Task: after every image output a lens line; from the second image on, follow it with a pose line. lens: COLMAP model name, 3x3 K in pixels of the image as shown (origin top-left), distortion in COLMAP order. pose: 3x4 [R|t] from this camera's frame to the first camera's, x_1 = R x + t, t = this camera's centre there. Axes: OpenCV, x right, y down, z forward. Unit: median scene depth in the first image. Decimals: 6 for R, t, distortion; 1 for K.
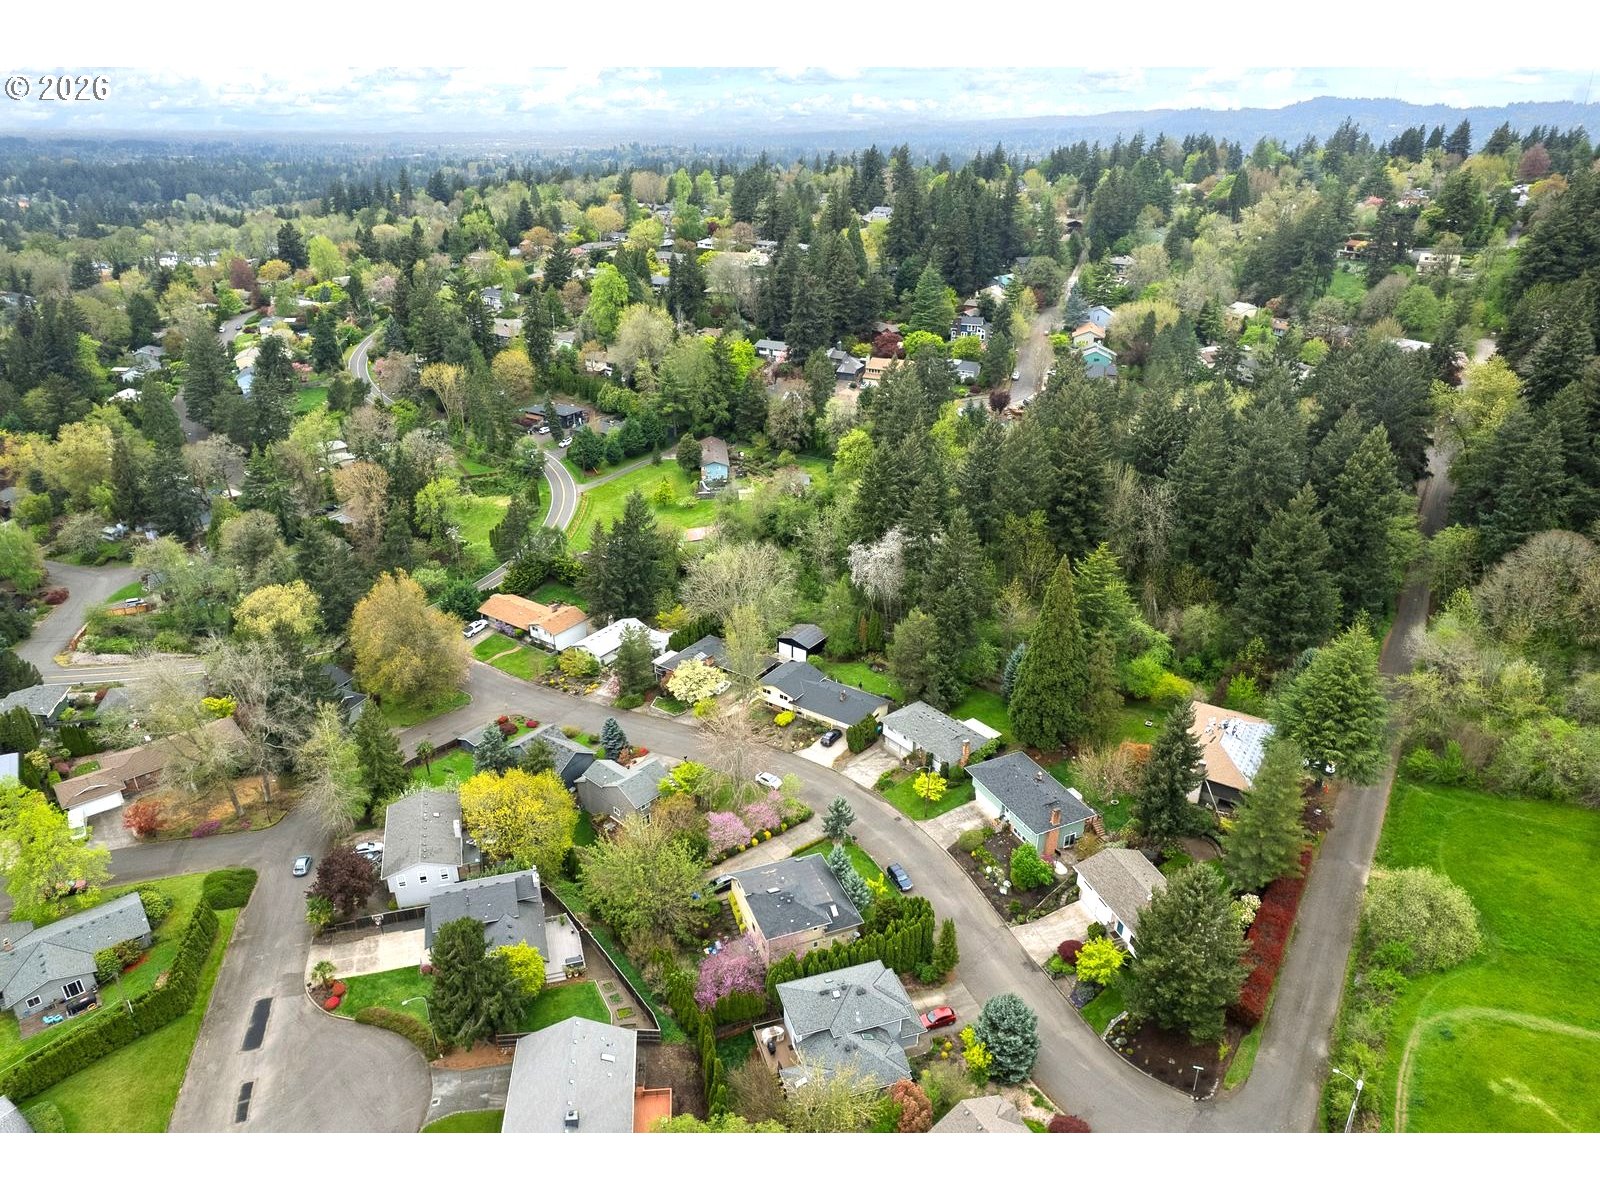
lens RADIAL K [[1010.2, 0, 836.2], [0, 1010.2, 597.3], [0, 0, 1]] dist [-0.025681, 0.001362]
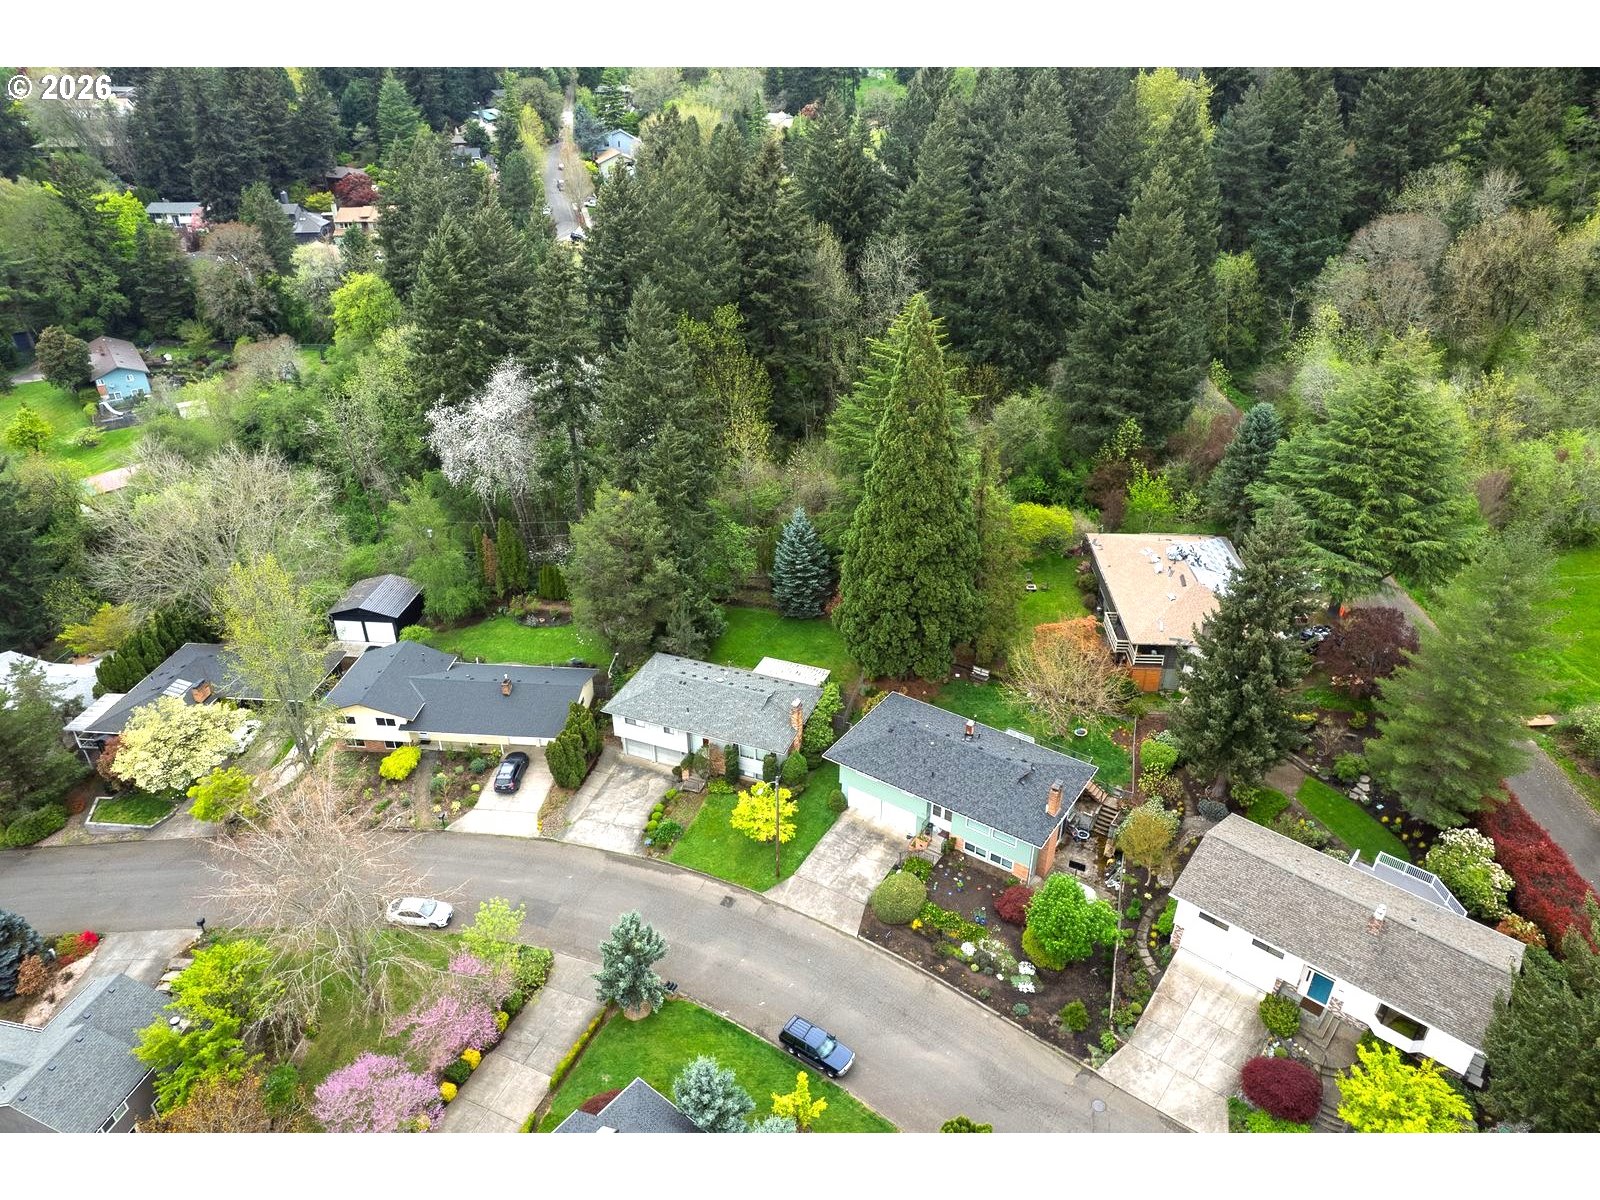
lens RADIAL K [[1025.0, 0, 800.0], [0, 1025.0, 600.0], [0, 0, 1]] dist [-0.071778, 0.067577]
pose [[0.884153, -0.248741, 0.395476, -0.052264], [0.219480, 0.968405, 0.118411, 0.026545], [-0.412435, -0.017894, 0.910811, 0.452180]]
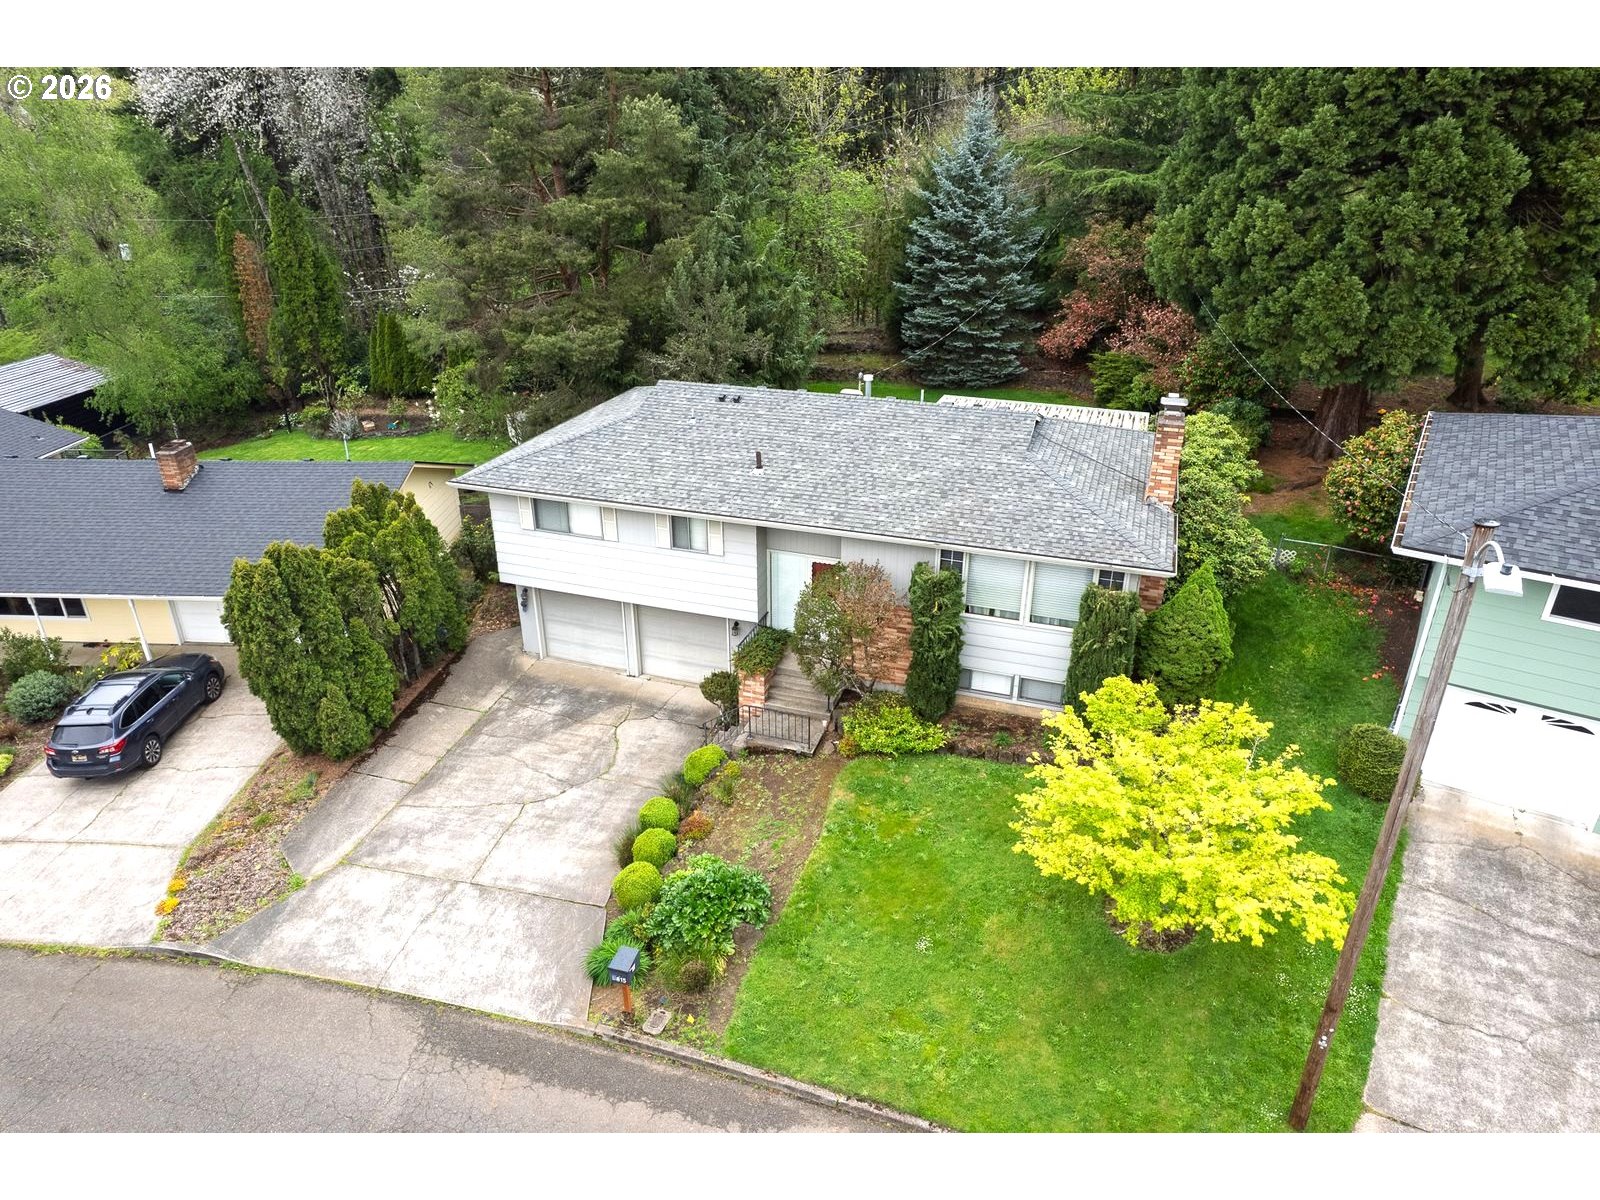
lens RADIAL K [[1025.0, 0, 800.0], [0, 1025.0, 600.0], [0, 0, 1]] dist [-0.071778, 0.067577]
pose [[0.862460, -0.236436, 0.447505, 0.014568], [0.229805, 0.970718, 0.069976, 0.125109], [-0.450946, 0.042487, 0.891540, 0.769312]]
